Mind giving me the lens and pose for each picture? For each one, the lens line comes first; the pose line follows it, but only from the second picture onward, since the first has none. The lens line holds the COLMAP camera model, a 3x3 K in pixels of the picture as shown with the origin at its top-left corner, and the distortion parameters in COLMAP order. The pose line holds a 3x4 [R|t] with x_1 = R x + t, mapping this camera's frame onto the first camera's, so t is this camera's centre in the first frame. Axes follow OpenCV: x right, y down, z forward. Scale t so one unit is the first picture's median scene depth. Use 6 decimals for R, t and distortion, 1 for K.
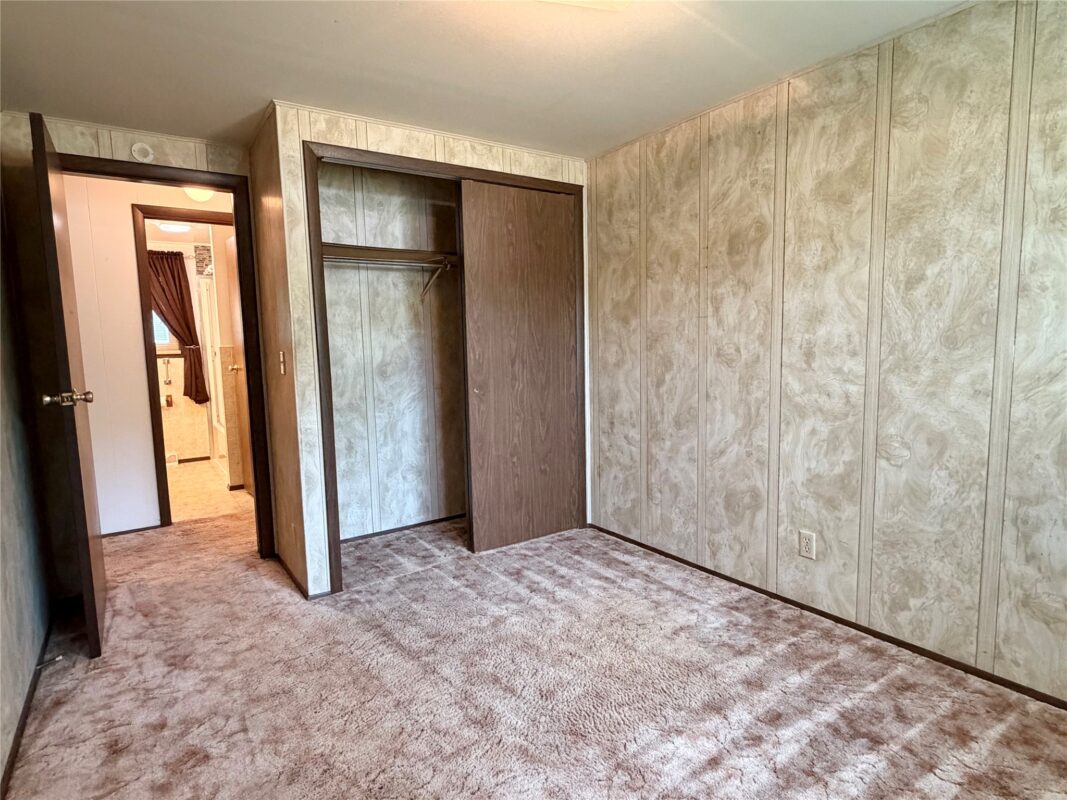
lens RADIAL K [[587.4, 0, 533.2], [0, 587.4, 404.7], [0, 0, 1]] dist [-0.004463, 0.003084]
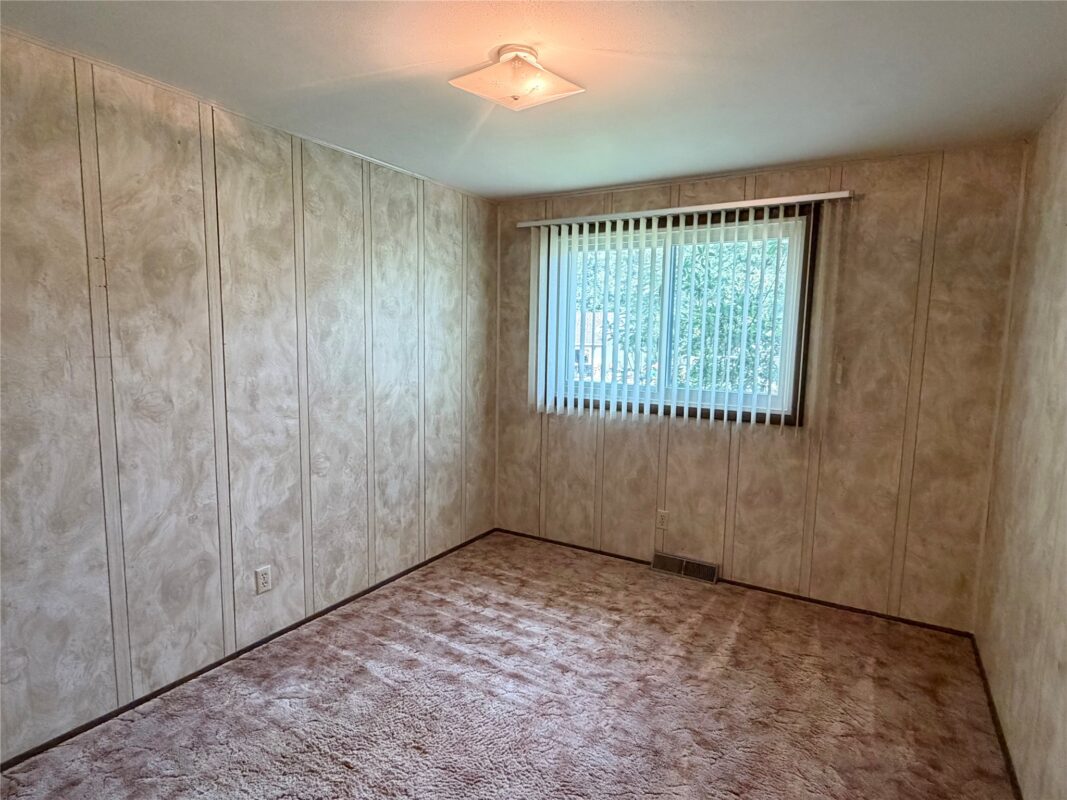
lens RADIAL K [[587.4, 0, 533.9], [0, 587.4, 400.5], [0, 0, 1]] dist [-0.004463, 0.003084]
pose [[-0.420677, -0.086831, 0.903045, -0.657252], [0.086682, 0.987008, 0.135285, -0.175877], [-0.903060, 0.135189, -0.407685, 0.985161]]
